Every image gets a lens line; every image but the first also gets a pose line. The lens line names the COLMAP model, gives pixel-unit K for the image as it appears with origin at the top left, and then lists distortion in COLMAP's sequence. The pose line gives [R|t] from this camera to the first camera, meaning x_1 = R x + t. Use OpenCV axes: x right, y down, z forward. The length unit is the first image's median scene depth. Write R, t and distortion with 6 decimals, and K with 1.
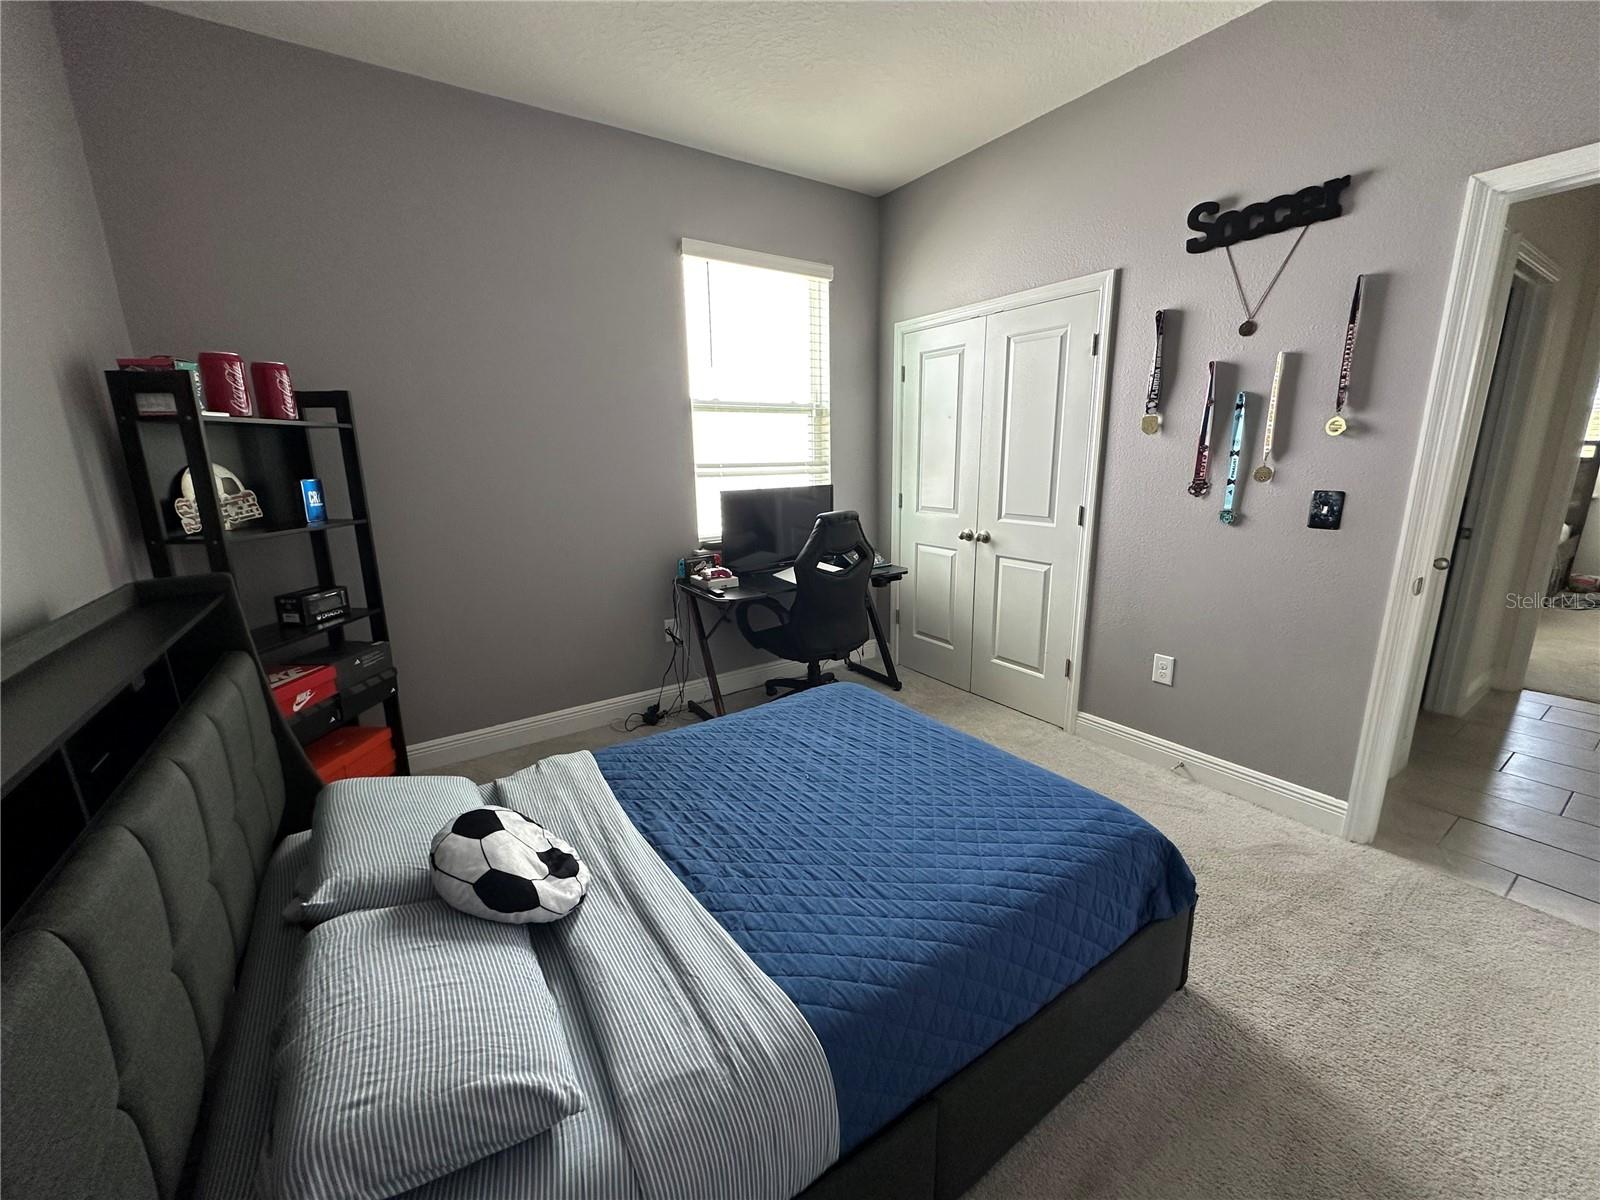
lens RADIAL K [[636.7, 0, 805.9], [0, 636.7, 597.9], [0, 0, 1]] dist [-0.000616, 0.000935]
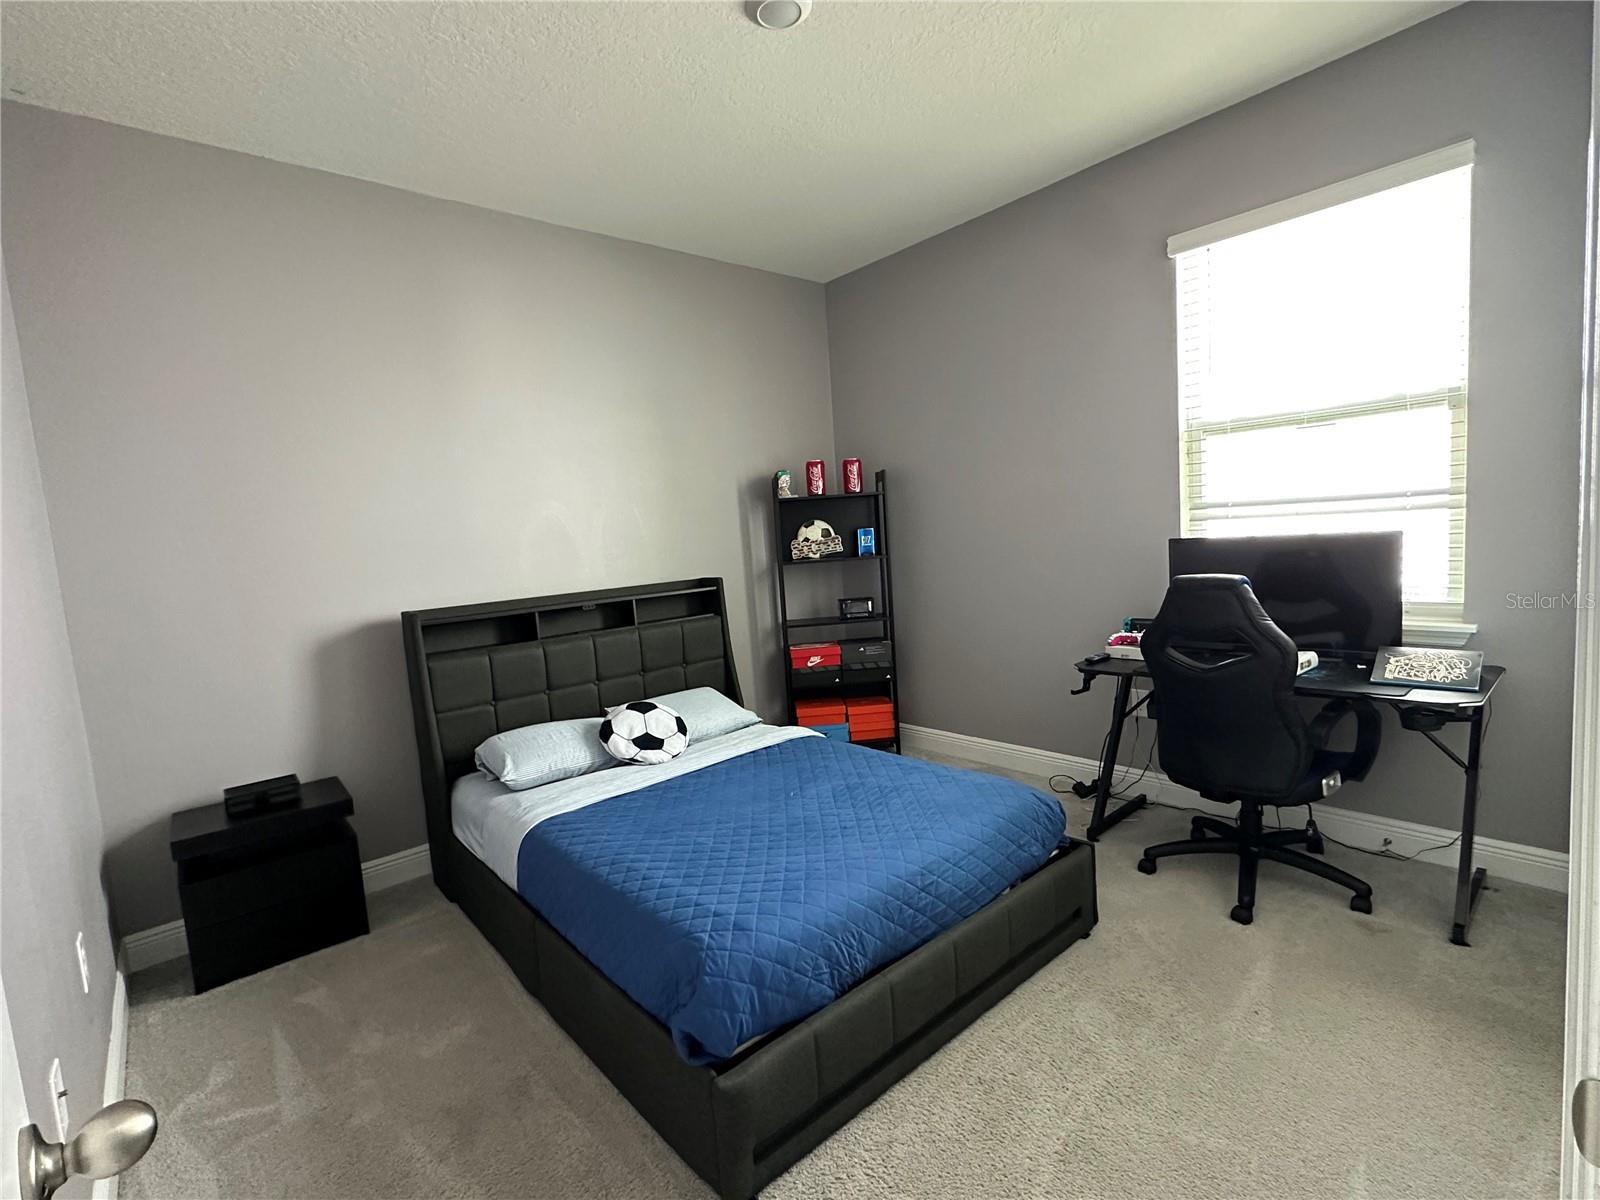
lens RADIAL K [[739.7, 0, 803.6], [0, 739.7, 595.2], [0, 0, 1]] dist [0.001100, 0.000379]
pose [[0.126507, 0.098580, -0.987055, 0.744764], [-0.154050, 0.984930, 0.078624, -0.106254], [0.979931, 0.142110, 0.139787, 0.458270]]
